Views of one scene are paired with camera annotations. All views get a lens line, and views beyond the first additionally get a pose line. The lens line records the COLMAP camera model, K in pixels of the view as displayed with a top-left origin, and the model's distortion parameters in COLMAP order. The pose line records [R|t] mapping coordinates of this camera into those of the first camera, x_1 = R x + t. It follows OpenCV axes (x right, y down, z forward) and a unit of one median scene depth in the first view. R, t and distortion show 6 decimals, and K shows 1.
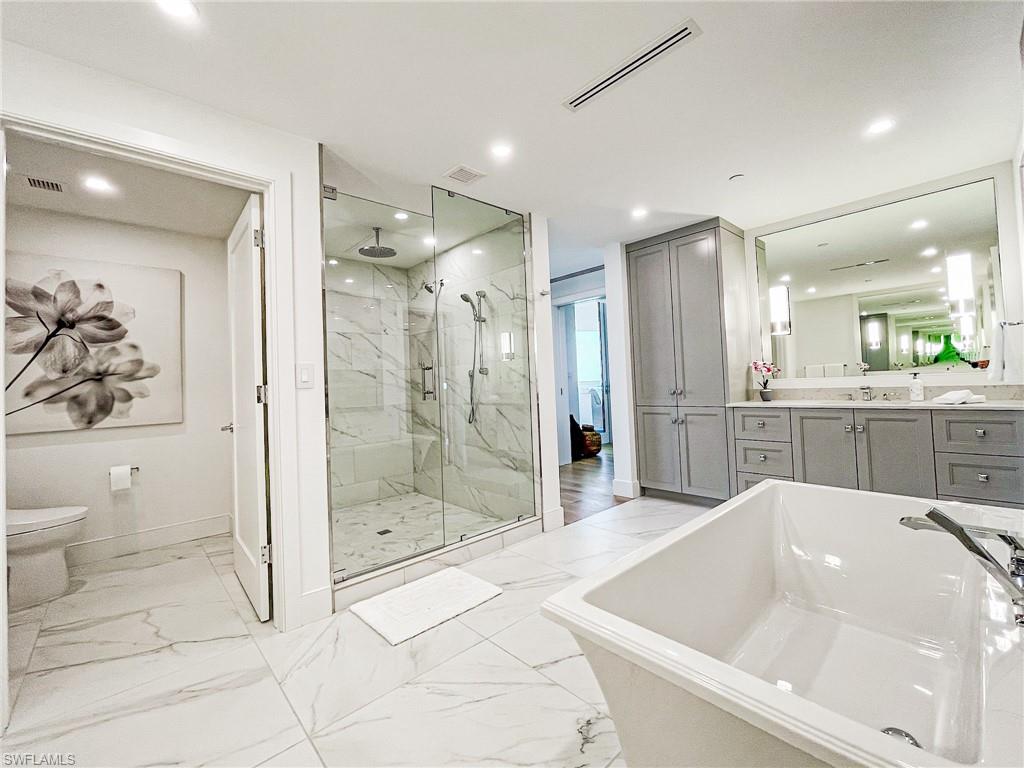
lens RADIAL K [[434.4, 0, 513.0], [0, 434.4, 375.7], [0, 0, 1]] dist [0.000133, -0.000130]
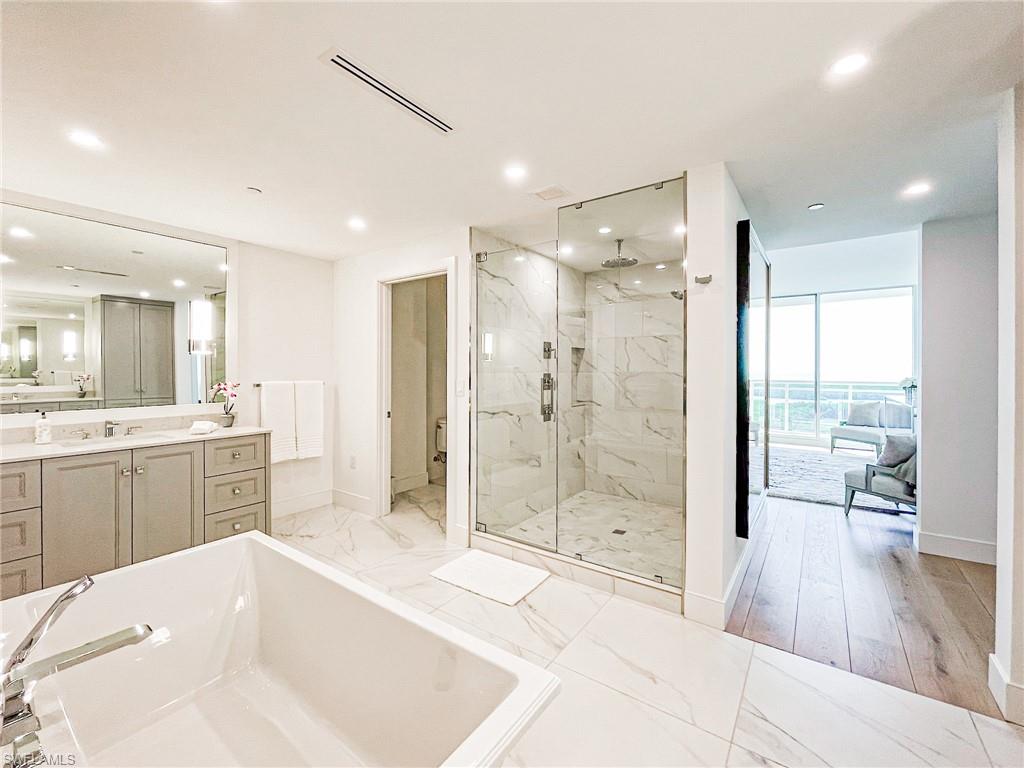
lens RADIAL K [[412.9, 0, 493.2], [0, 412.9, 374.7], [0, 0, 1]] dist [-0.000797, -0.000119]
pose [[0.194503, 0.045746, -0.979835, 0.709339], [0.006987, 0.998822, 0.048020, -0.081552], [0.980877, -0.016186, 0.193954, 0.602180]]
